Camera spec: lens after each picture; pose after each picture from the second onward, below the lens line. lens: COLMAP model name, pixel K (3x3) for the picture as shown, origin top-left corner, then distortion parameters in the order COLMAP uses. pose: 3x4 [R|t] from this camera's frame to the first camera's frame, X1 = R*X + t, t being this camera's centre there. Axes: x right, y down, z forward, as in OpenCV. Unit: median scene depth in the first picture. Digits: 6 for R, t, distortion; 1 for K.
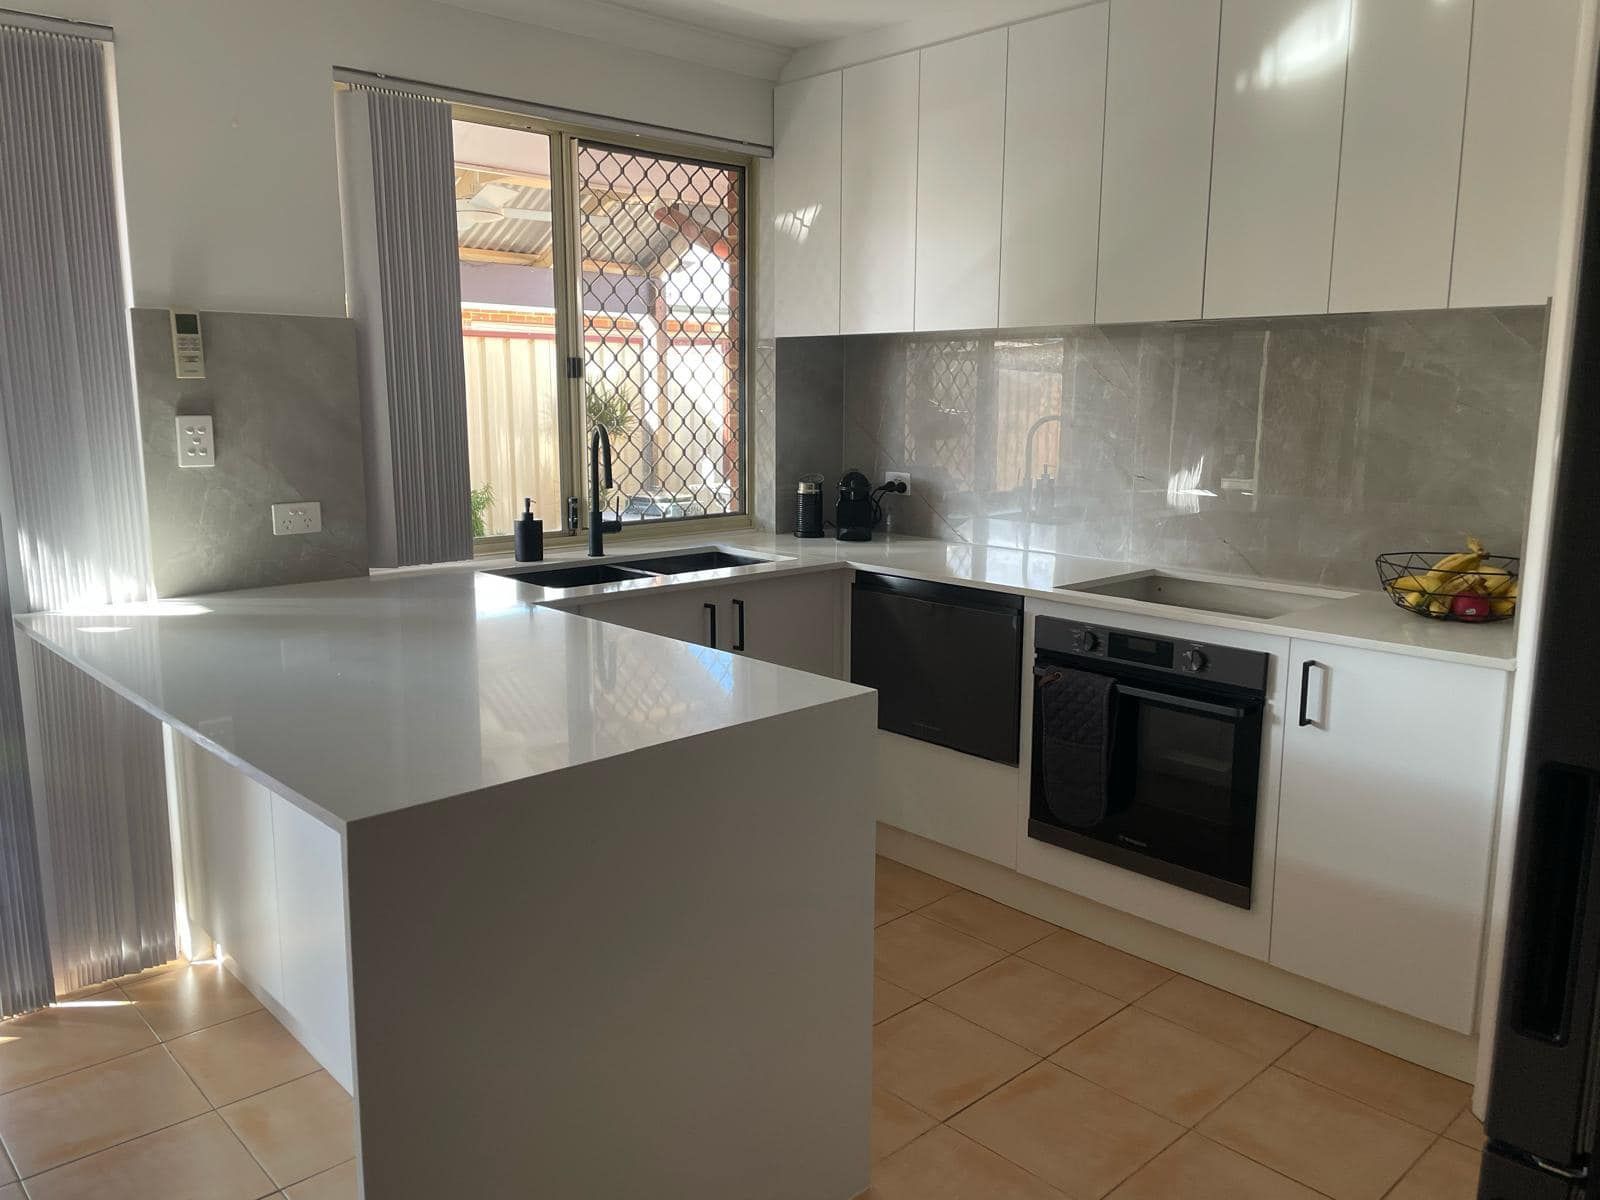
lens RADIAL K [[1229.7, 0, 800.0], [0, 1229.7, 600.0], [0, 0, 1]] dist [0.082695, -0.117728]
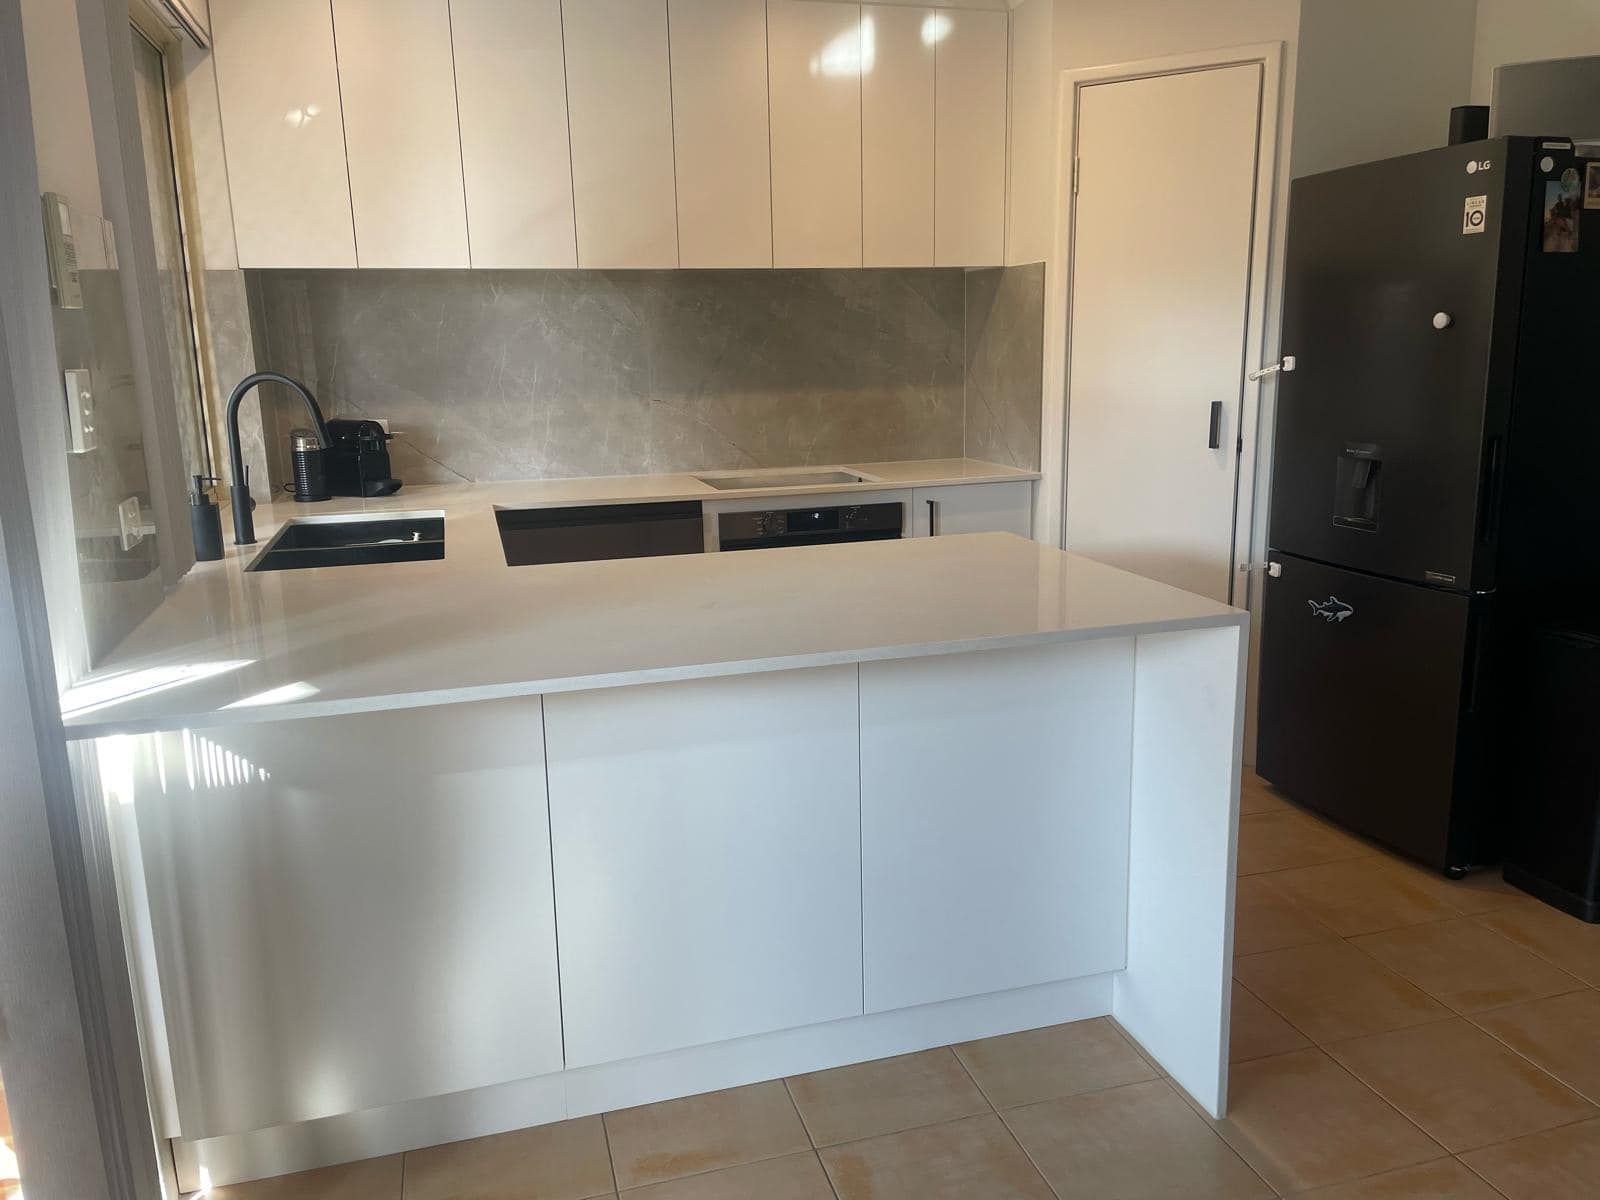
lens RADIAL K [[1229.7, 0, 800.0], [0, 1229.7, 600.0], [0, 0, 1]] dist [0.082695, -0.117728]
pose [[0.473734, -0.198709, 0.857957, -0.696606], [0.171149, 0.976411, 0.131641, -0.044408], [-0.863877, 0.084476, 0.496568, 0.303049]]
